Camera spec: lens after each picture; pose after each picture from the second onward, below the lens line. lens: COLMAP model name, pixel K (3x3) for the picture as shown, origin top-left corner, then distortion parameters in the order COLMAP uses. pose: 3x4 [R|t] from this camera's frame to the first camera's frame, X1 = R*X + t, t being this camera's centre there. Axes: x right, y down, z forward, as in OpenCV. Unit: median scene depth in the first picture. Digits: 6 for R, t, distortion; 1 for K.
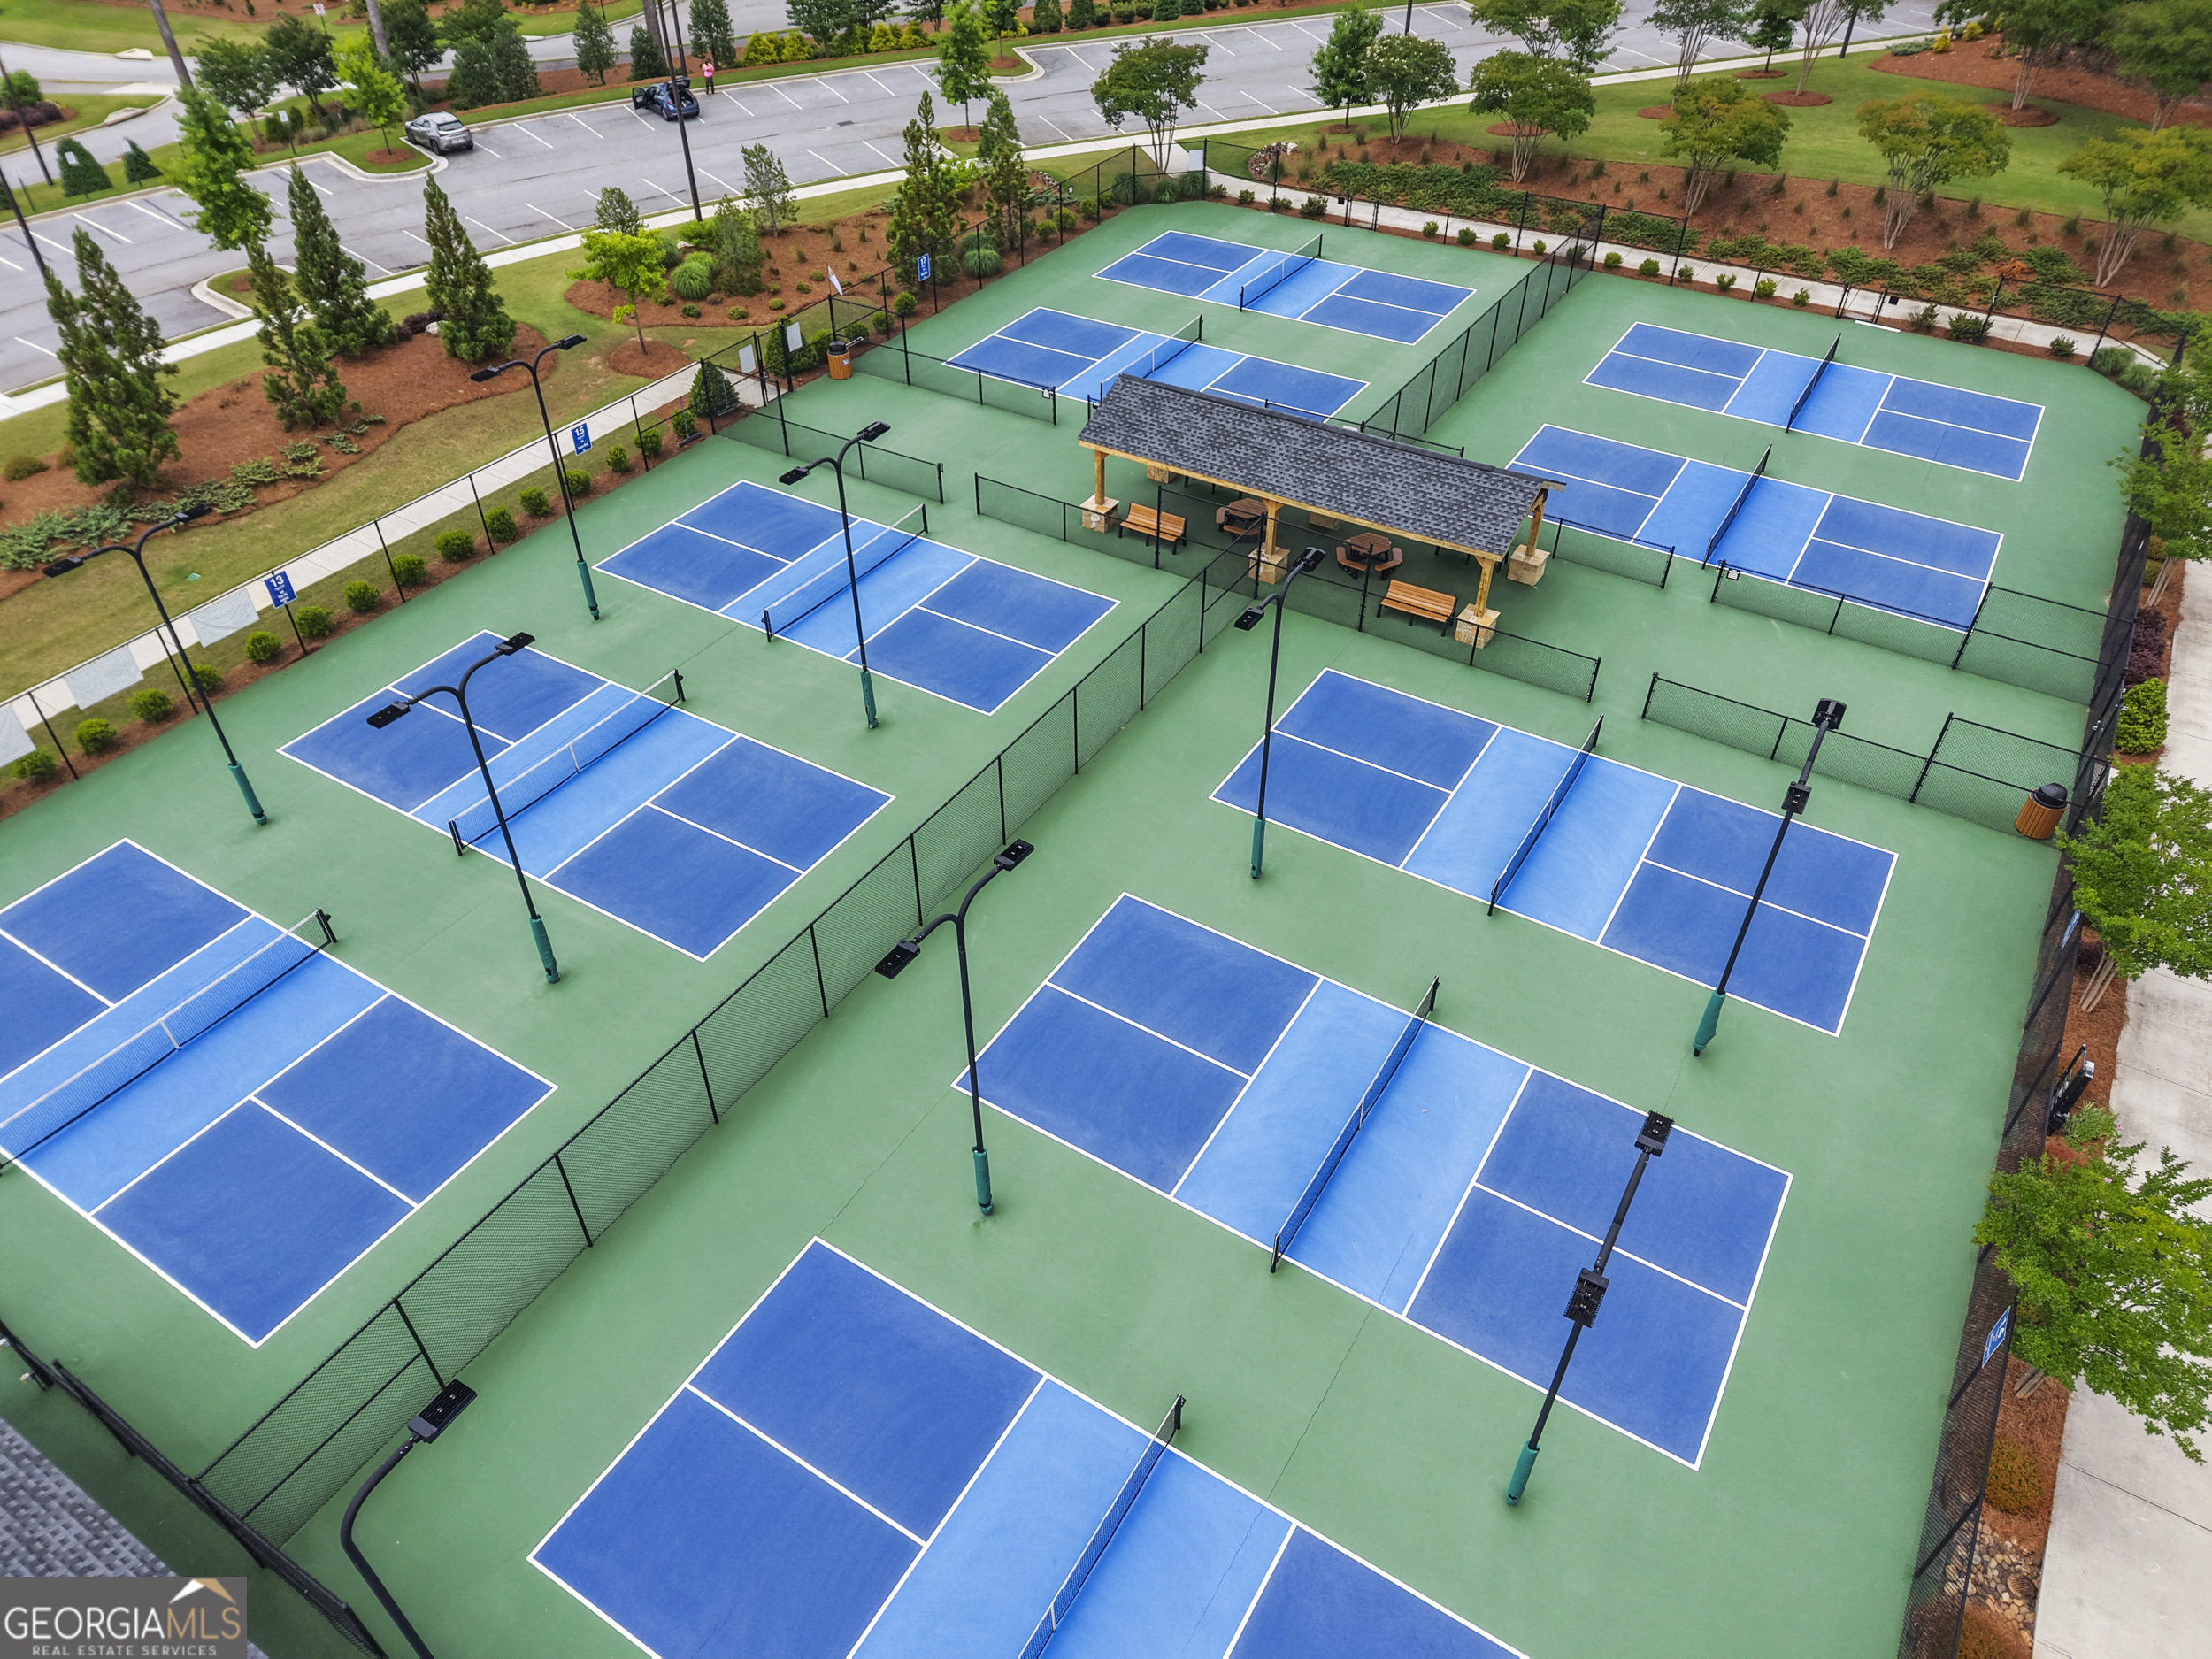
lens RADIAL K [[1480.3, 0, 1106.0], [0, 1480.3, 829.5], [0, 0, 1]] dist [0.009775, -0.010913]
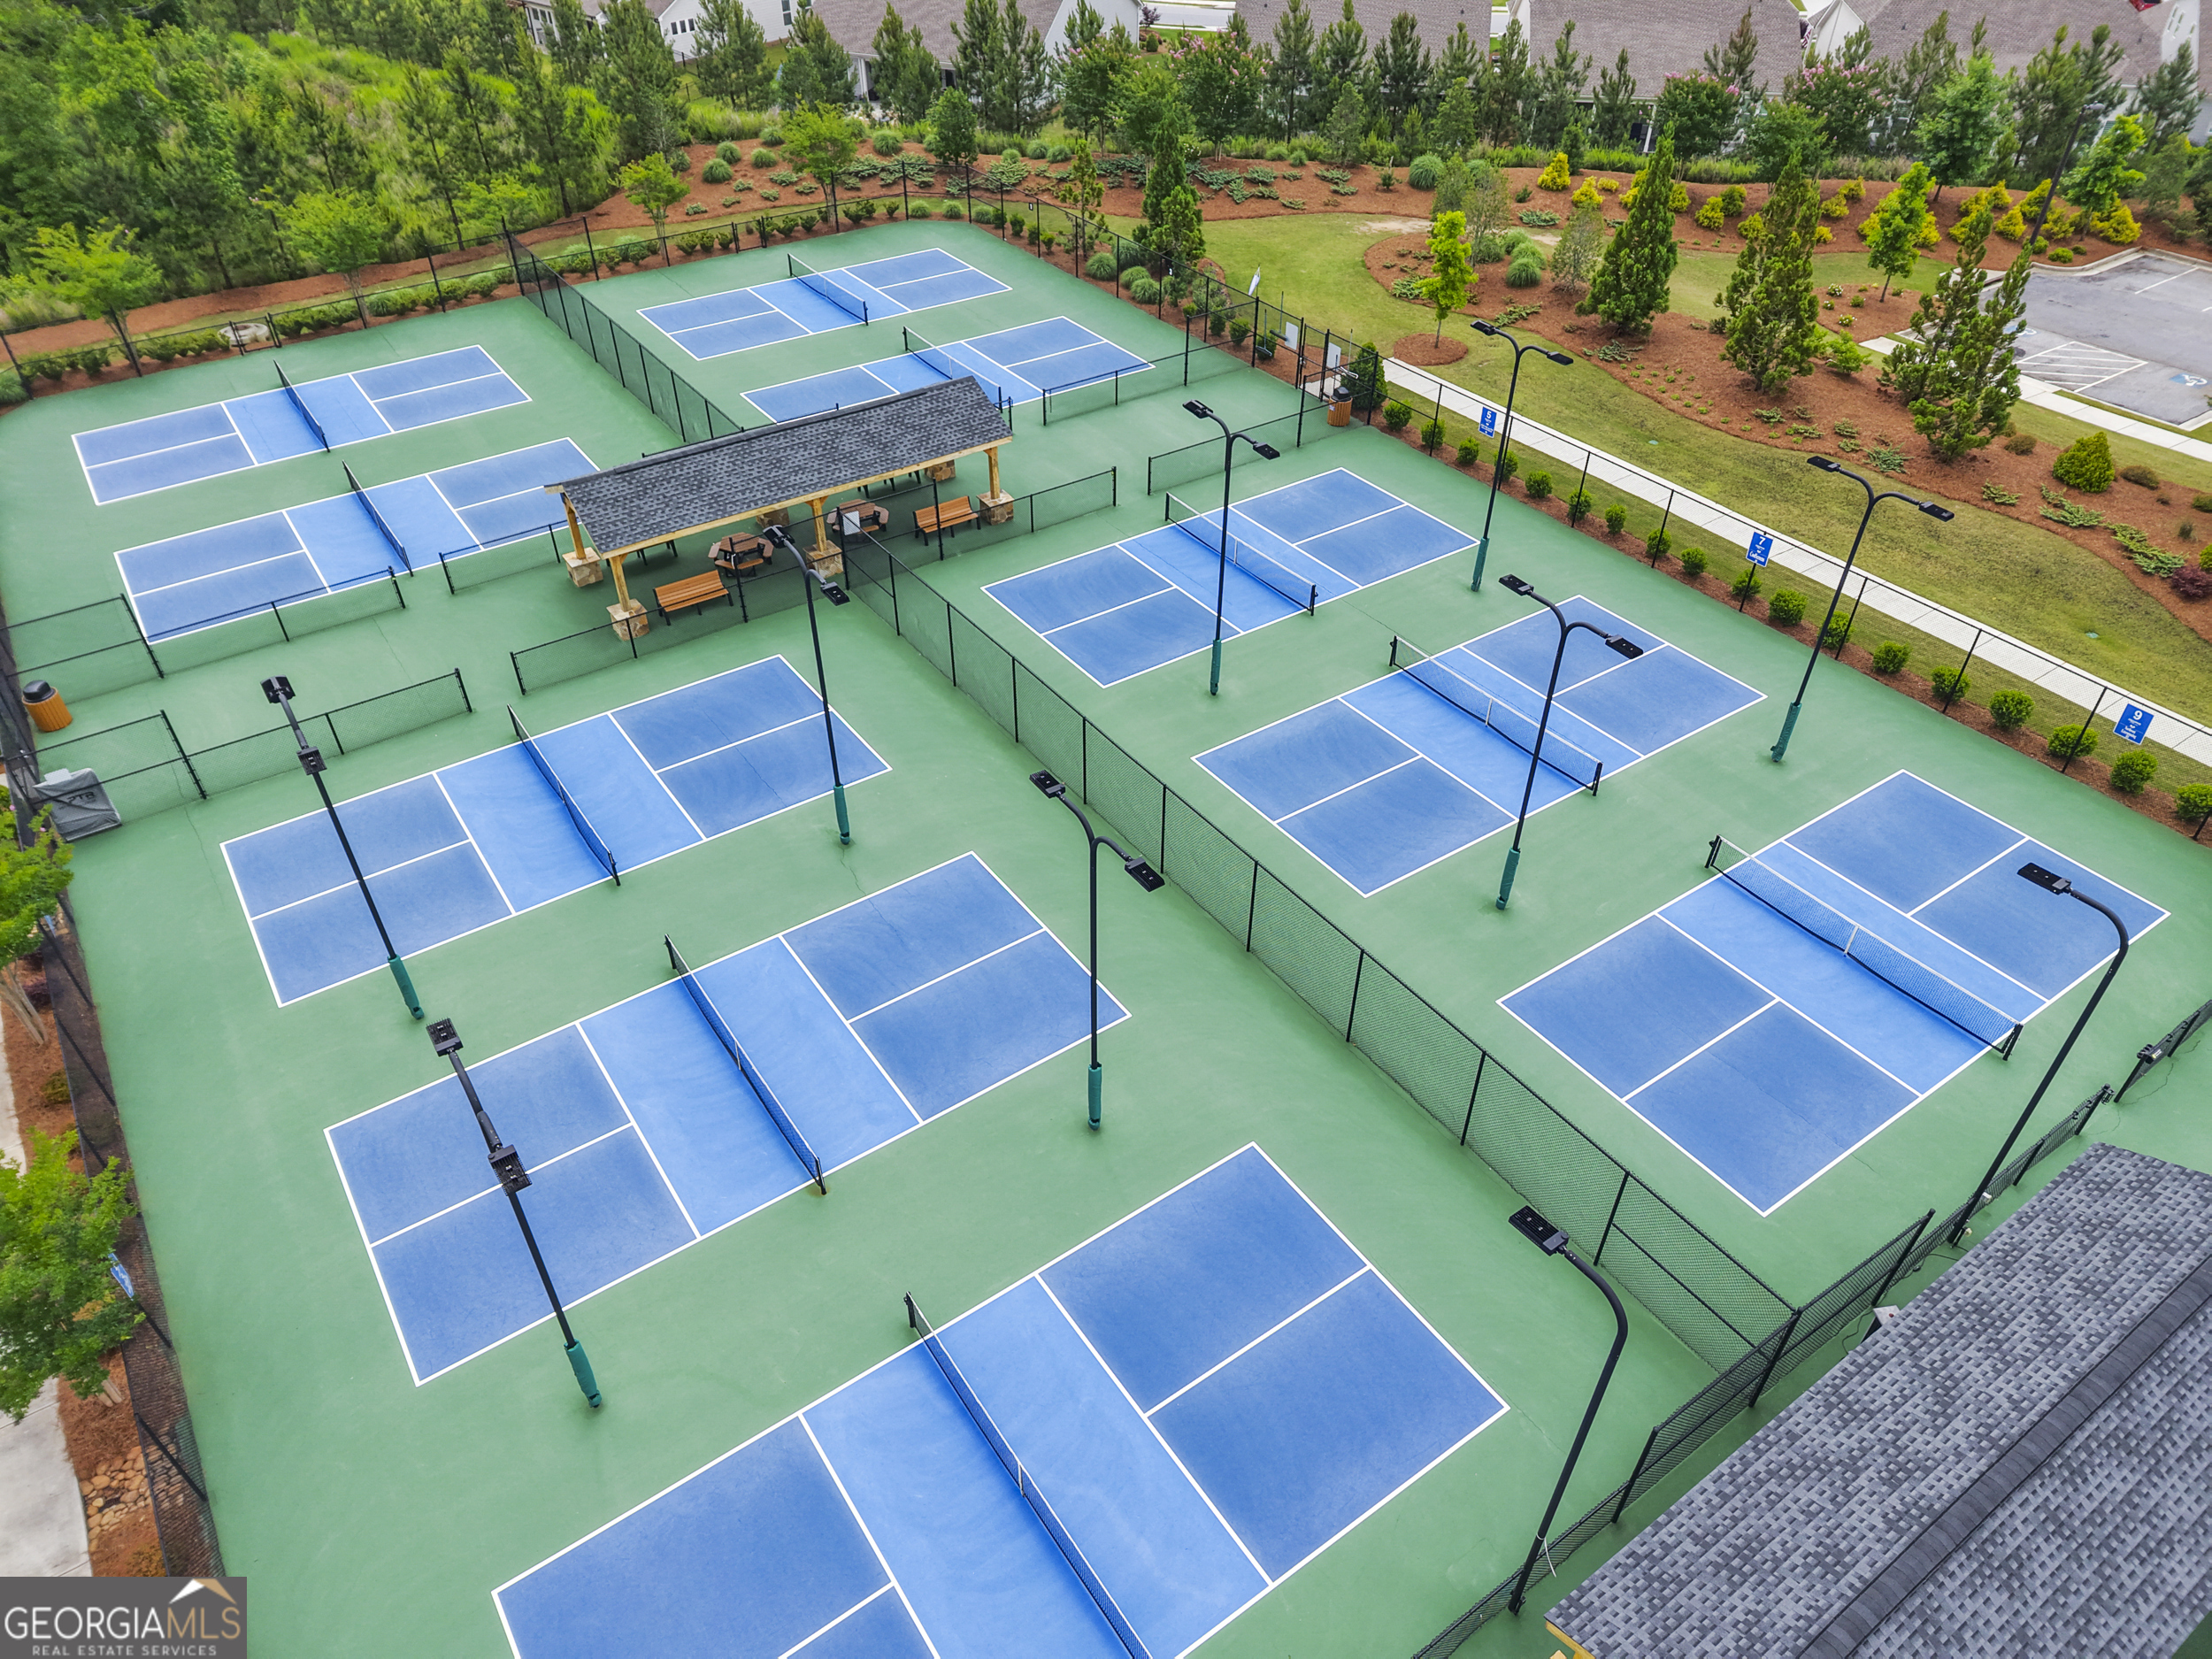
lens RADIAL K [[1480.3, 0, 1106.0], [0, 1480.3, 829.5], [0, 0, 1]] dist [0.009775, -0.010913]
pose [[-0.395123, 0.583955, -0.709136, 0.508709], [-0.589230, 0.431122, 0.683331, -0.529713], [0.704759, 0.687844, 0.173737, 0.625363]]
